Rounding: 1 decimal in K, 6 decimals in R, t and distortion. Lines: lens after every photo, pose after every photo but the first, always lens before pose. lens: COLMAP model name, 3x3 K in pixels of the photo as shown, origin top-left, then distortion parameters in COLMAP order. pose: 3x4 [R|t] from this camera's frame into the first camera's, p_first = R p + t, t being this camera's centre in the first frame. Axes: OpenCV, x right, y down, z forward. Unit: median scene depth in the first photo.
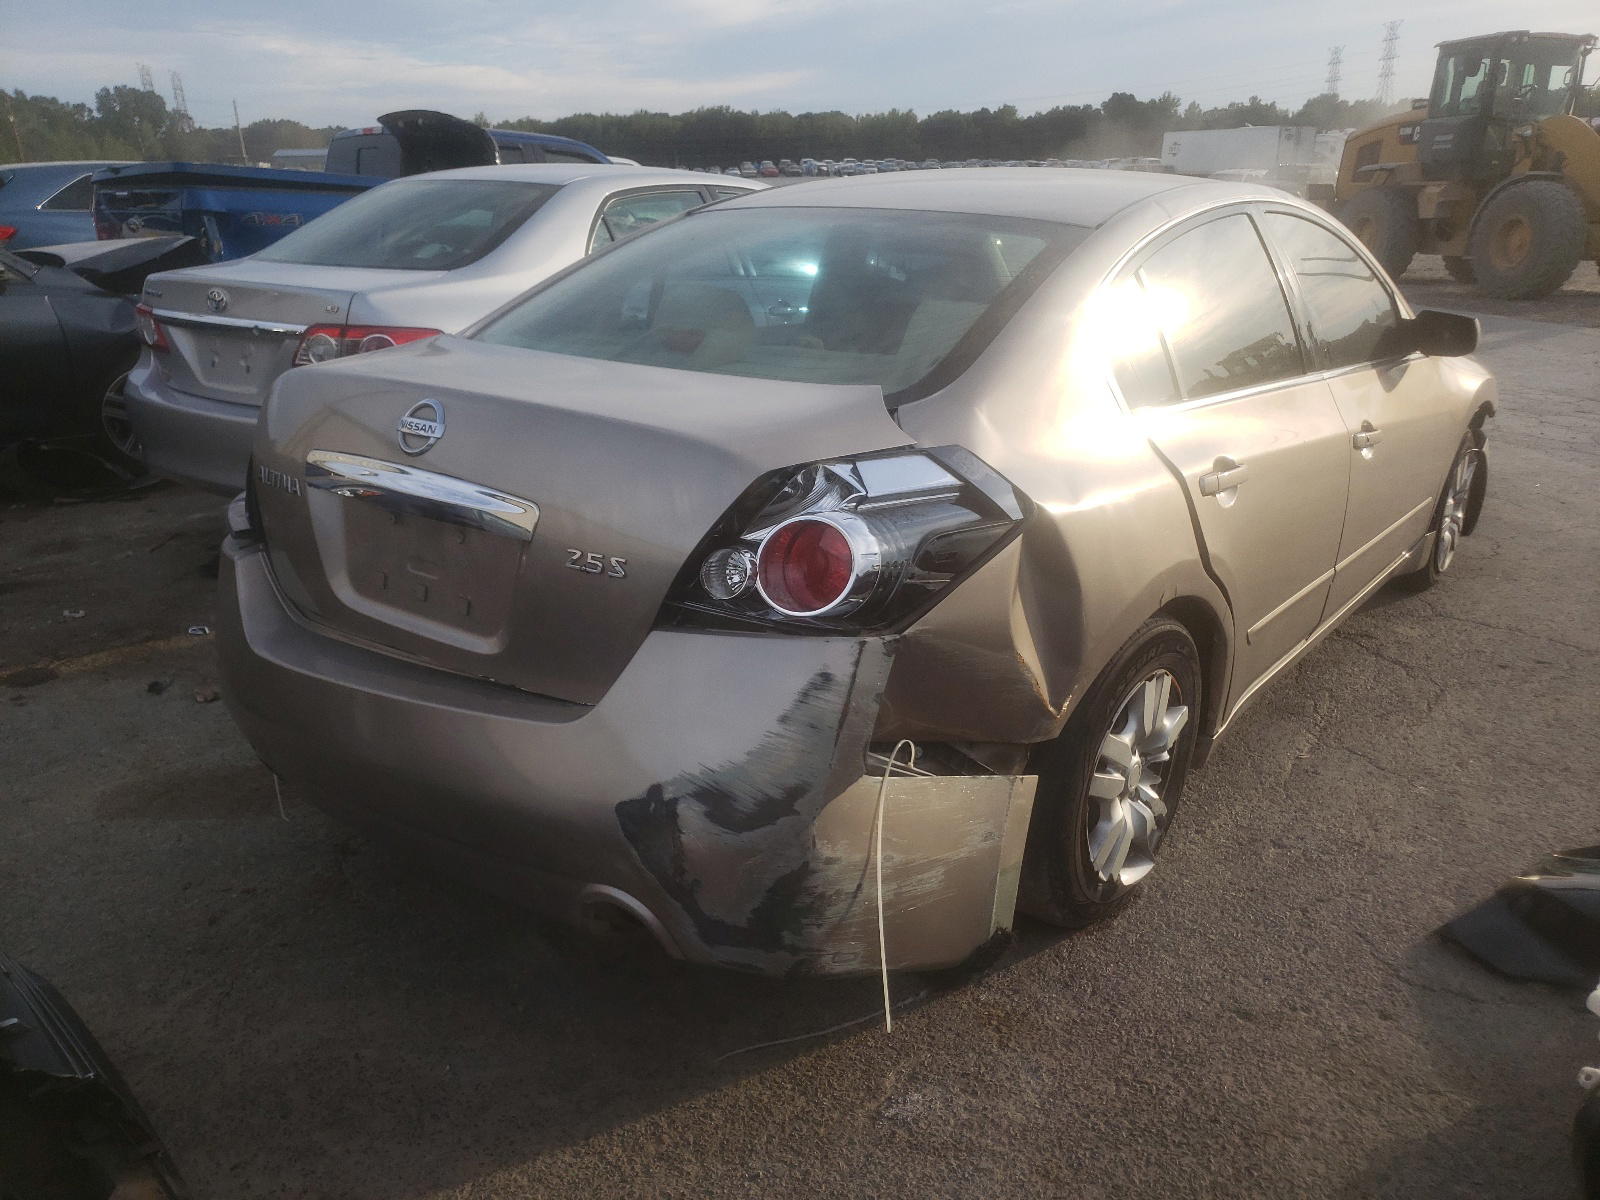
lens RADIAL K [[1351.7, 0, 800.0], [0, 1351.7, 600.0], [0, 0, 1]] dist [0.108265, -0.232396]
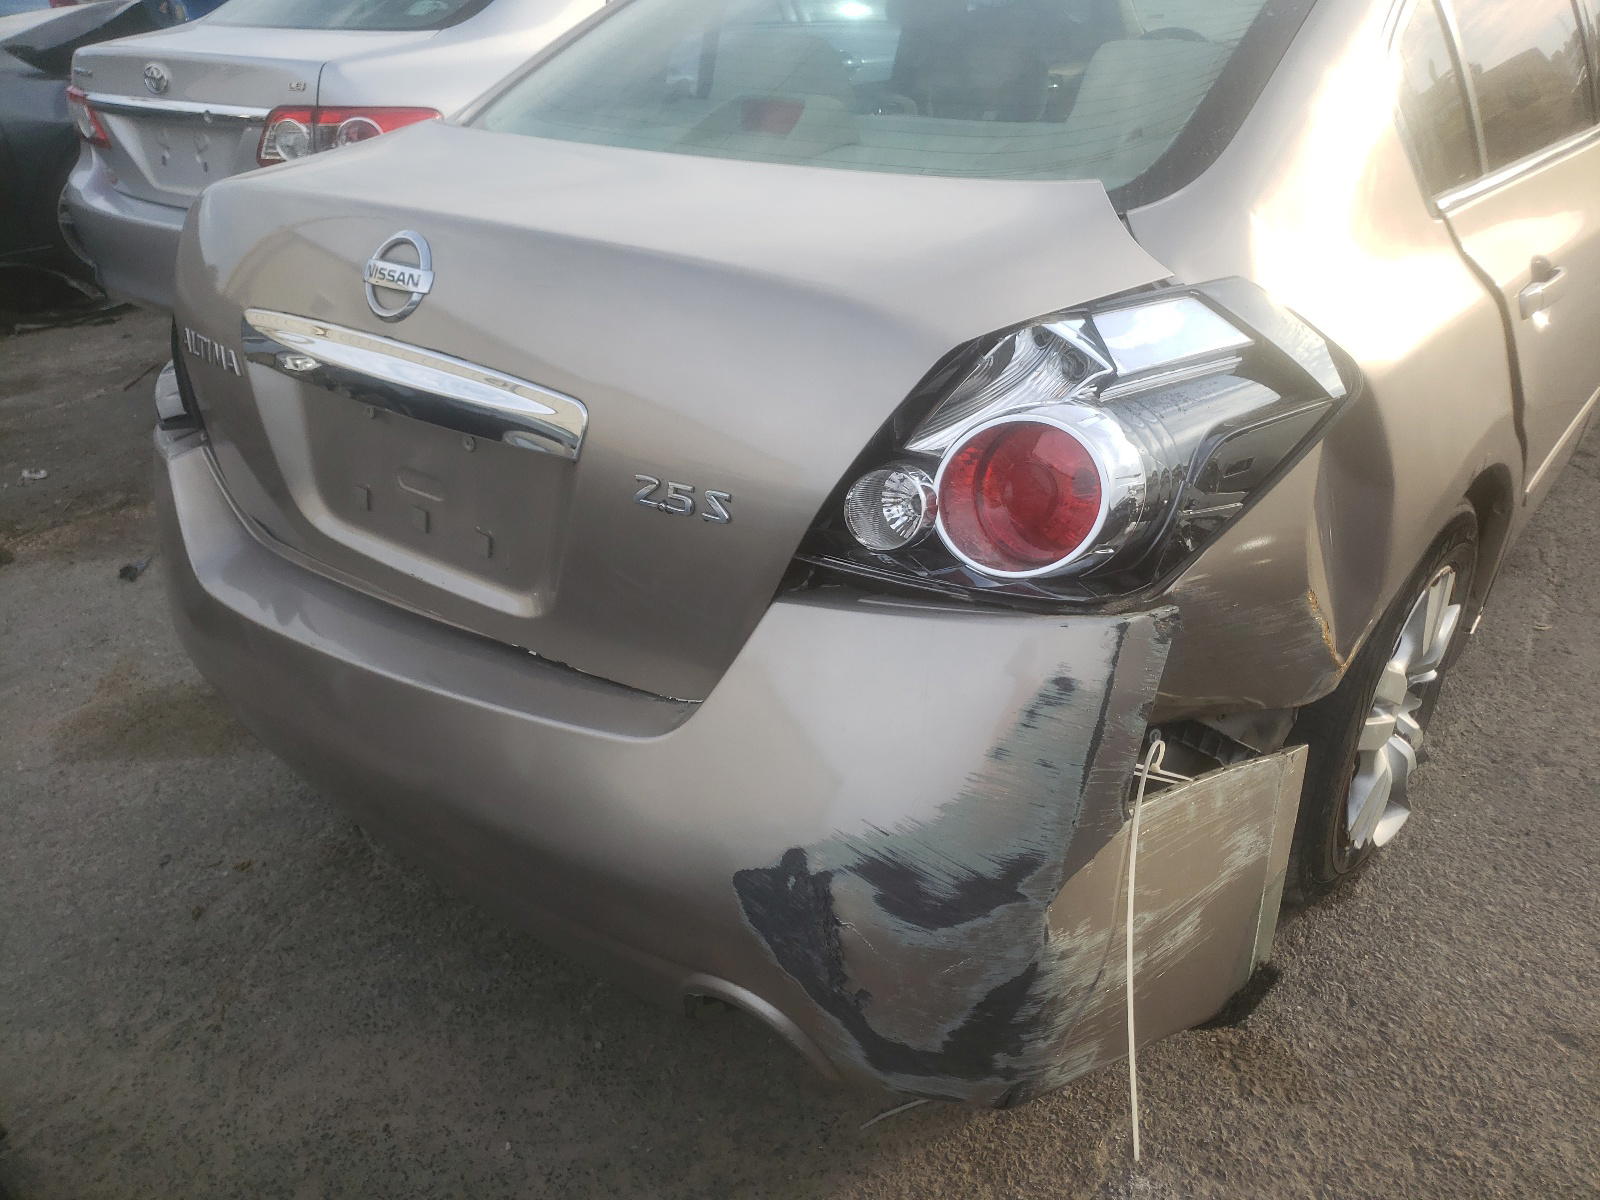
lens RADIAL K [[1325.7, 0, 800.0], [0, 1325.7, 600.0], [0, 0, 1]] dist [0.056613, -0.075390]
pose [[0.999306, -0.027759, -0.024832, -0.071527], [0.031583, 0.984947, 0.169947, -0.073429], [0.019741, -0.170613, 0.985140, 0.334840]]
